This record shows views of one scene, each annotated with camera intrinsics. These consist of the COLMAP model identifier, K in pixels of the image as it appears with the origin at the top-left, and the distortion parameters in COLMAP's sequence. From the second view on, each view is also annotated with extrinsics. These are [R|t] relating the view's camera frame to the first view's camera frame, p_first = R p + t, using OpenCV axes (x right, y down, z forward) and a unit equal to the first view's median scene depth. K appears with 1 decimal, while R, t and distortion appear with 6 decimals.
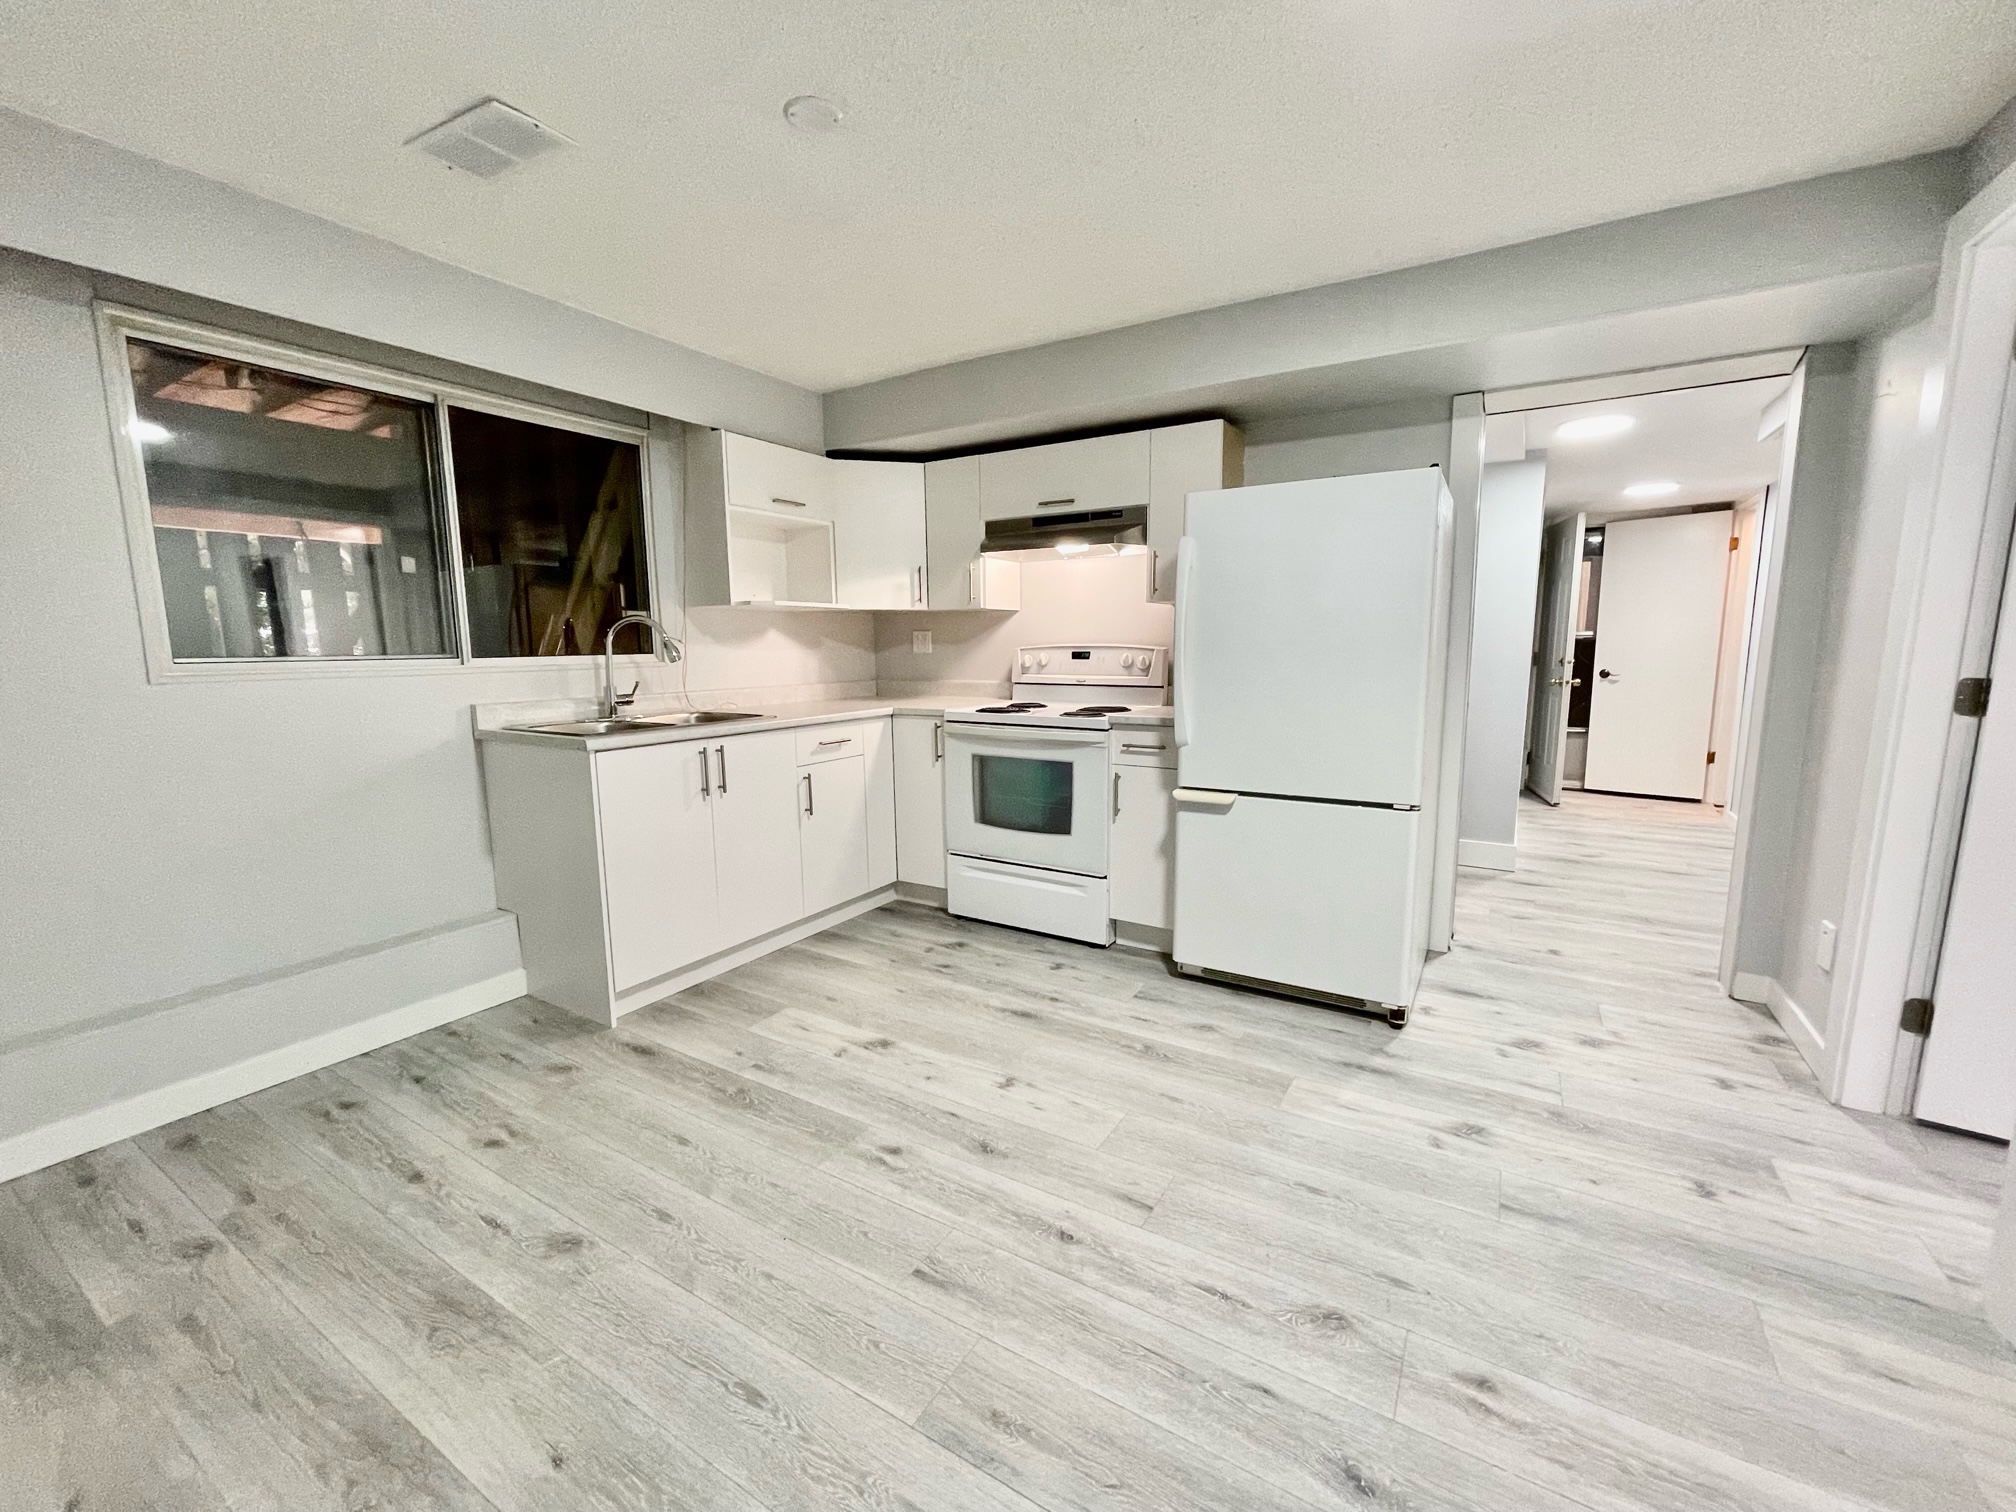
lens RADIAL K [[815.2, 0, 1007.3], [0, 815.2, 760.0], [0, 0, 1]] dist [0.000428, 0.000044]
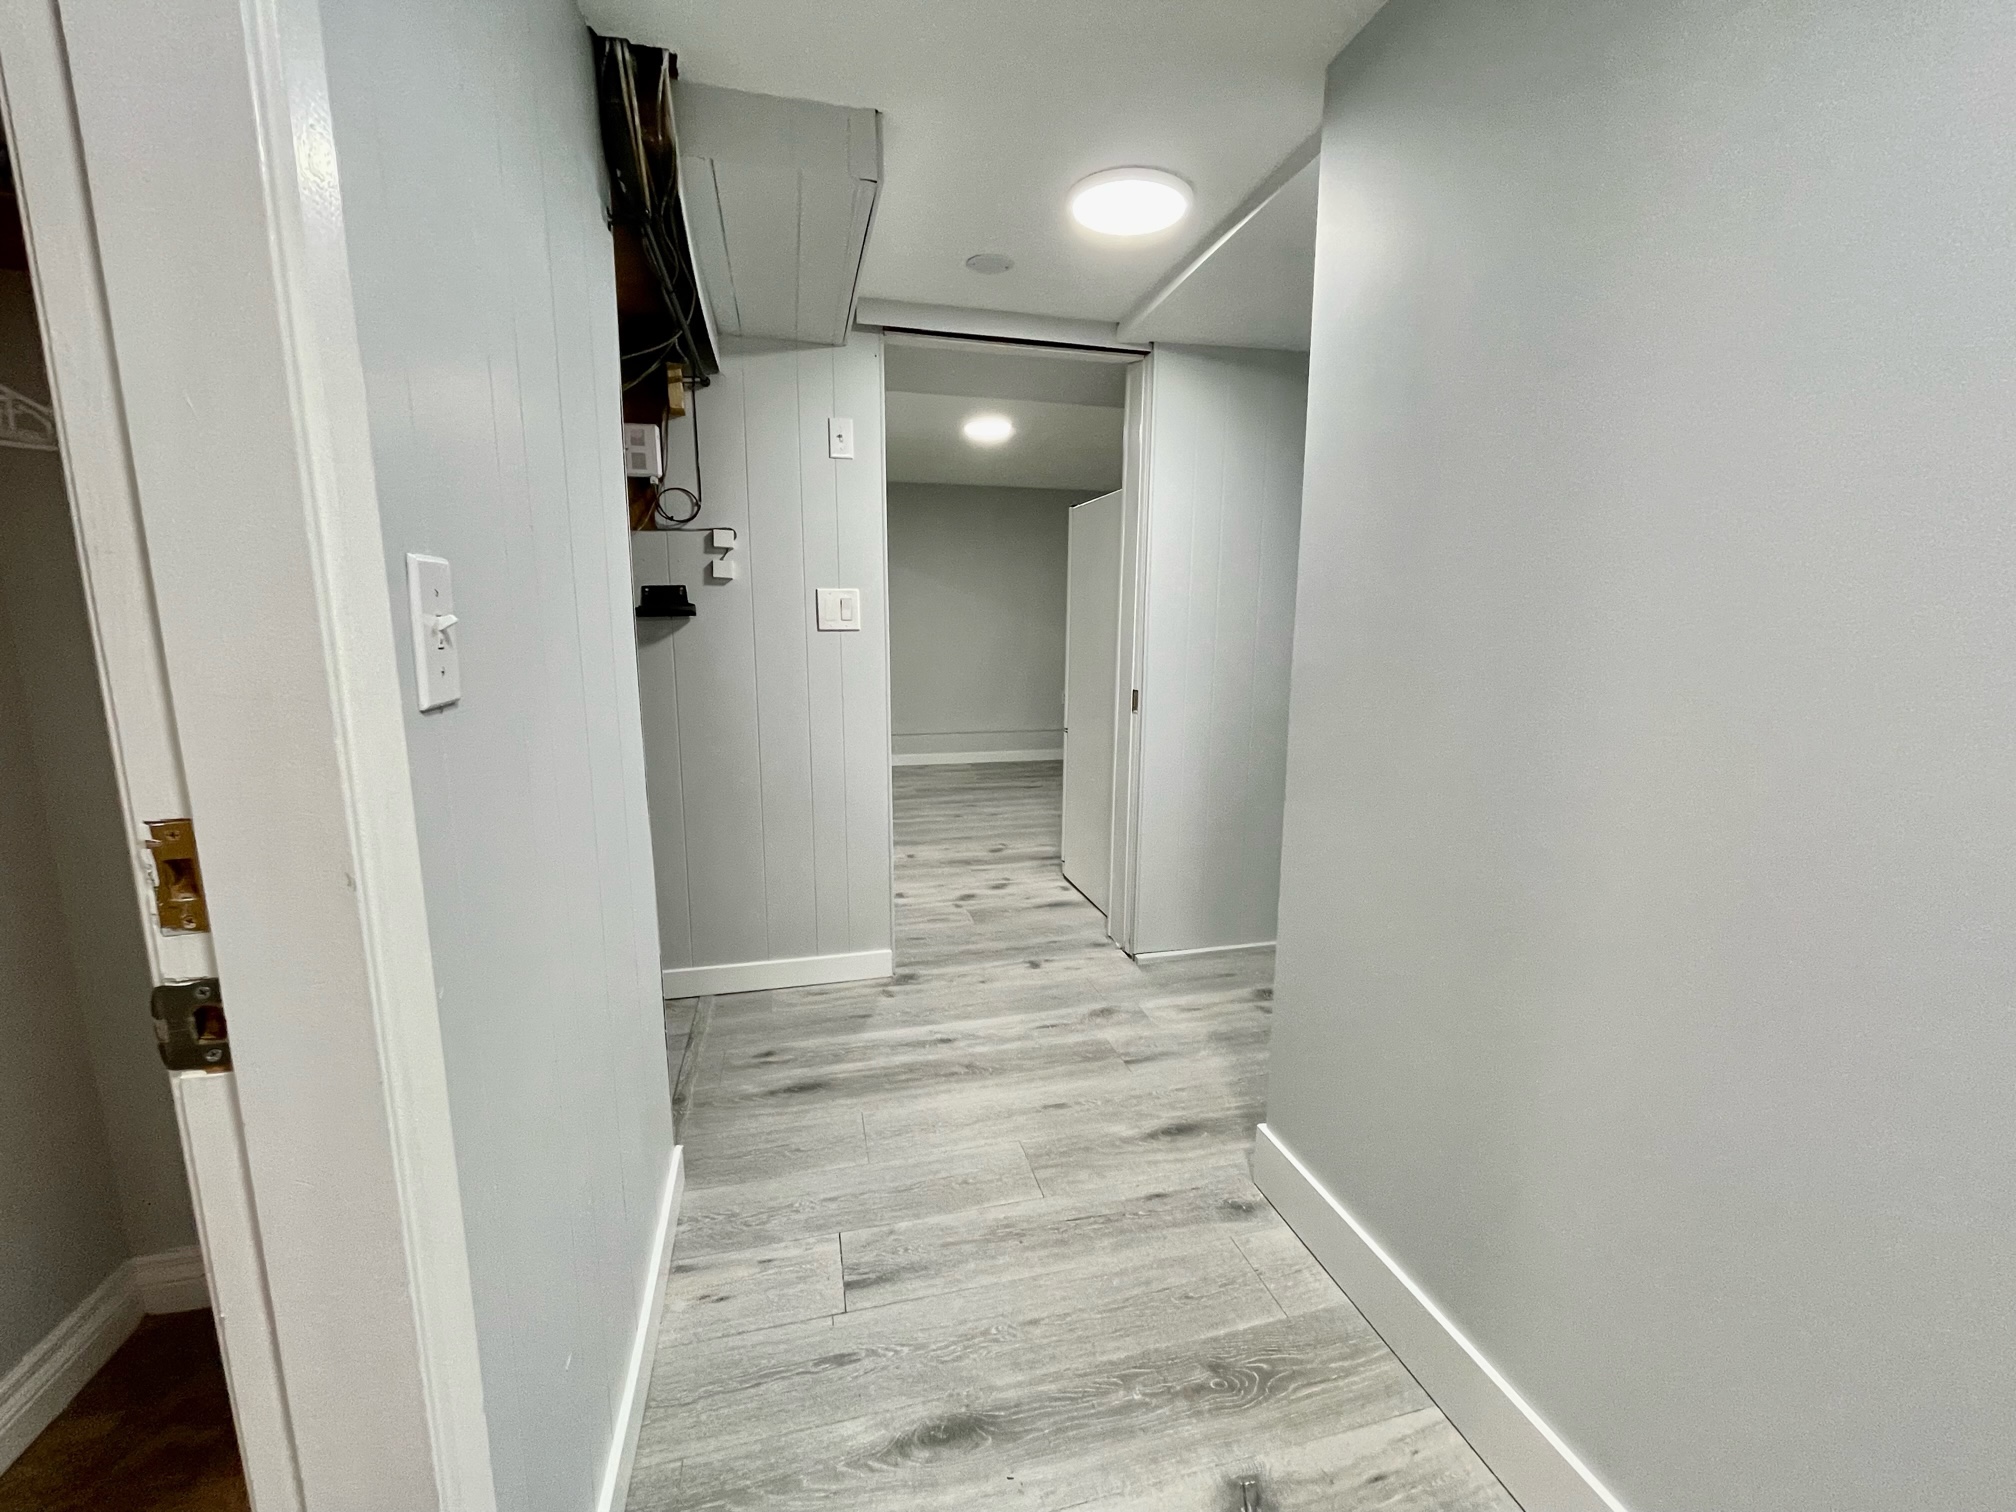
lens RADIAL K [[815.2, 0, 1008.5], [0, 815.2, 763.2], [0, 0, 1]] dist [0.000428, 0.000044]
pose [[-0.694407, 0.127514, -0.708195, 1.282388], [-0.093828, 0.959726, 0.264805, -0.212116], [0.713439, 0.250331, -0.654476, 1.494718]]
